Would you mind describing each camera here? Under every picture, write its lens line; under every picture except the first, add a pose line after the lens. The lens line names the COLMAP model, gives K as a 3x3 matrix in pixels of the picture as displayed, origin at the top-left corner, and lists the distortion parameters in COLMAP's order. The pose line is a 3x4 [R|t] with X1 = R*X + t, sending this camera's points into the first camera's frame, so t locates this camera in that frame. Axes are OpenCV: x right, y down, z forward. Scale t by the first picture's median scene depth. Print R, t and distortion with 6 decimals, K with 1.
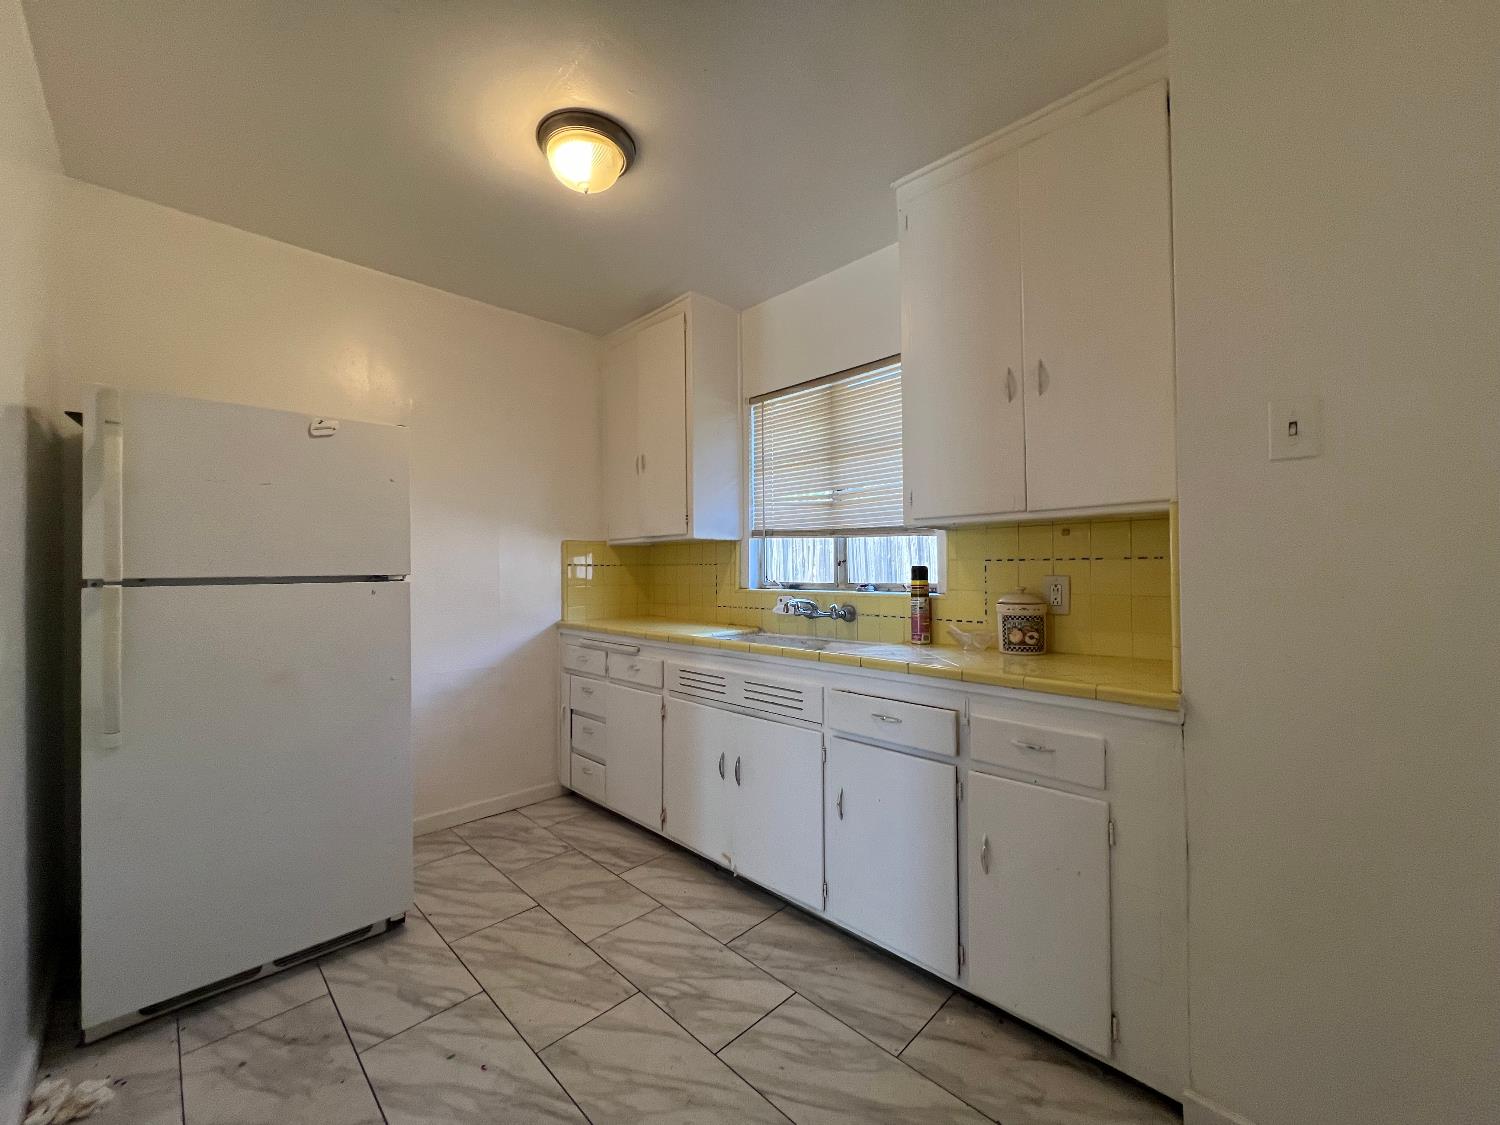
lens RADIAL K [[597.9, 0, 747.4], [0, 597.9, 564.0], [0, 0, 1]] dist [-0.001942, 0.000526]
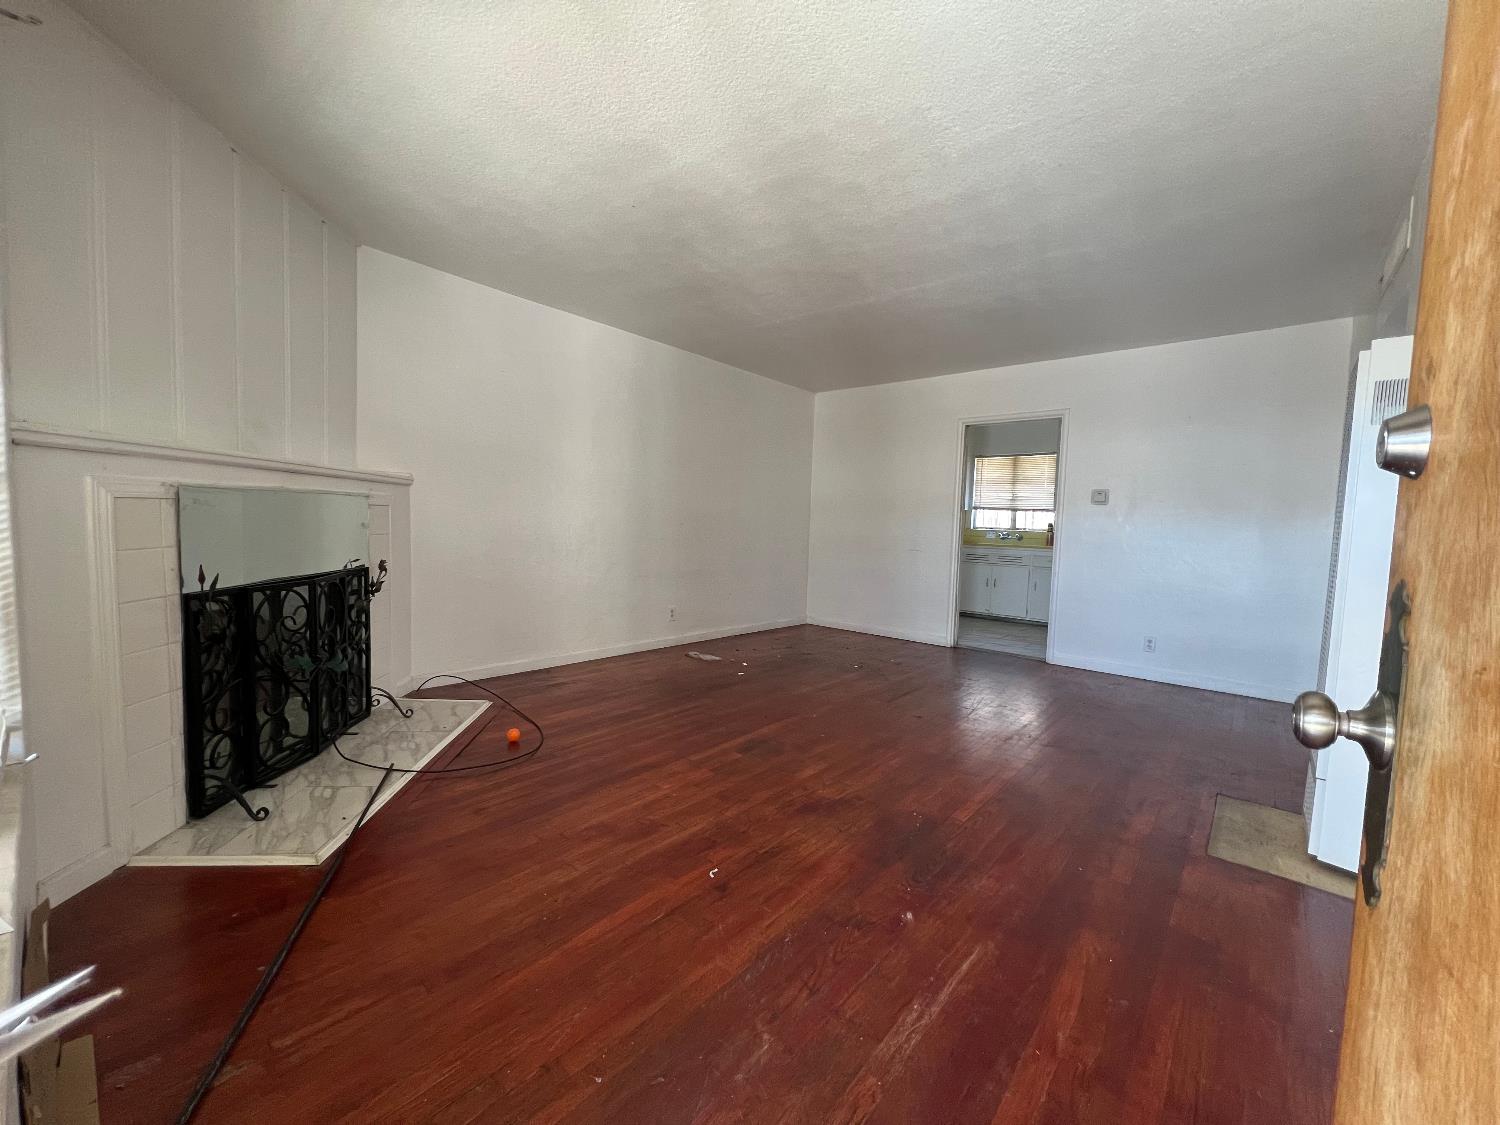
lens RADIAL K [[597.9, 0, 746.4], [0, 597.9, 560.9], [0, 0, 1]] dist [-0.001942, 0.000526]
pose [[0.996655, 0.034698, 0.073995, -1.837855], [-0.040153, 0.996482, 0.073565, 0.043940], [-0.071182, -0.076290, 0.994542, -2.445958]]
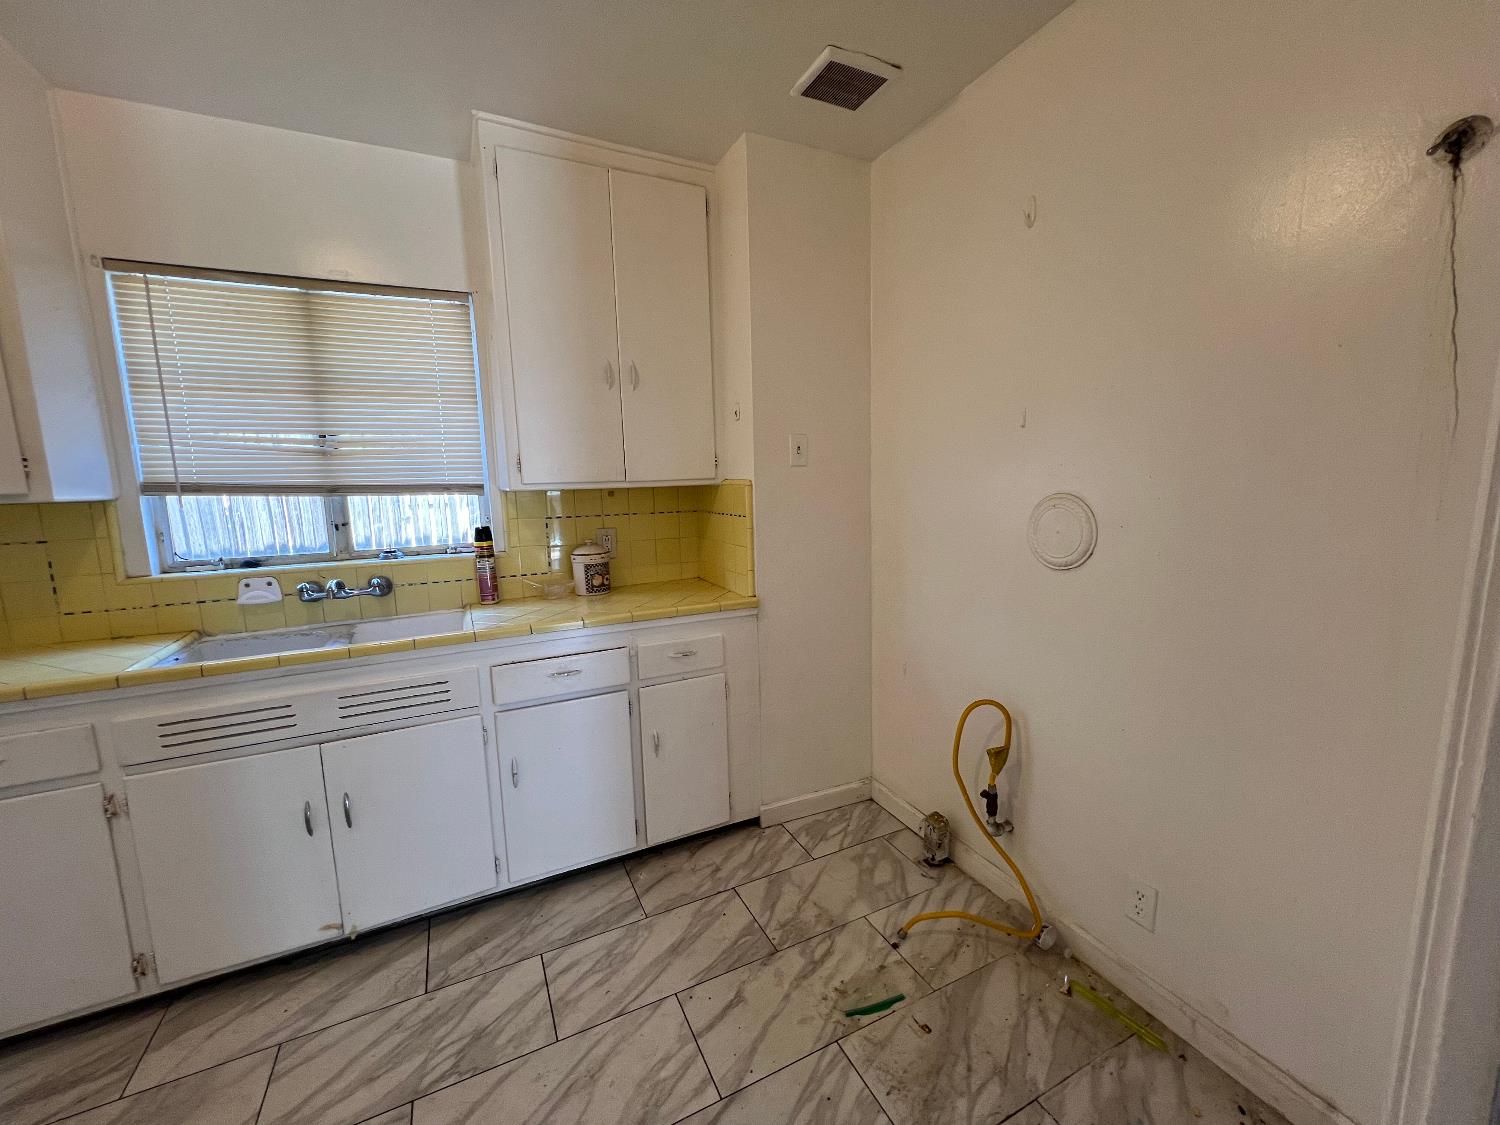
lens RADIAL K [[598.0, 0, 741.9], [0, 598.0, 564.6], [0, 0, 1]] dist [-0.002649, 0.000179]
pose [[0.328741, -0.135762, 0.934611, -0.593850], [0.014555, 0.990225, 0.138721, -0.077613], [-0.944308, -0.032000, 0.327503, 0.312036]]
